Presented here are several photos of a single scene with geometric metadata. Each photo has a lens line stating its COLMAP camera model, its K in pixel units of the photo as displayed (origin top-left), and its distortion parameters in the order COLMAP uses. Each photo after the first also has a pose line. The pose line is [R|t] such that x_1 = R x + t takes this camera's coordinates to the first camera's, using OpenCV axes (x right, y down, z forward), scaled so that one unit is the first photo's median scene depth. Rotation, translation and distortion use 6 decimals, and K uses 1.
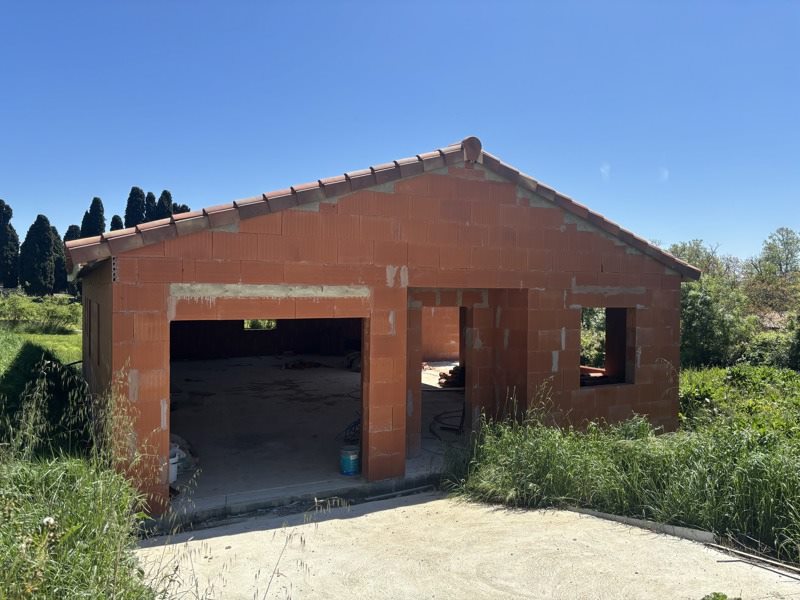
lens RADIAL K [[611.2, 0, 400.4], [0, 611.2, 300.8], [0, 0, 1]] dist [0.038756, -0.006330]
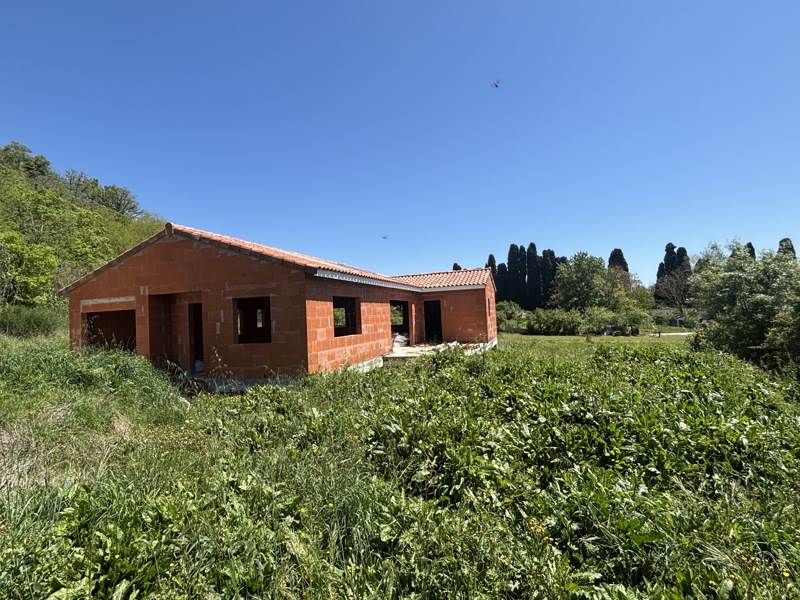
lens RADIAL K [[419.7, 0, 399.2], [0, 419.7, 298.6], [0, 0, 1]] dist [0.000188, -0.000013]
pose [[0.689750, -0.074081, -0.720248, 1.690729], [0.042754, 0.997183, -0.061622, 0.121132], [0.722784, 0.011710, 0.690975, 0.566542]]
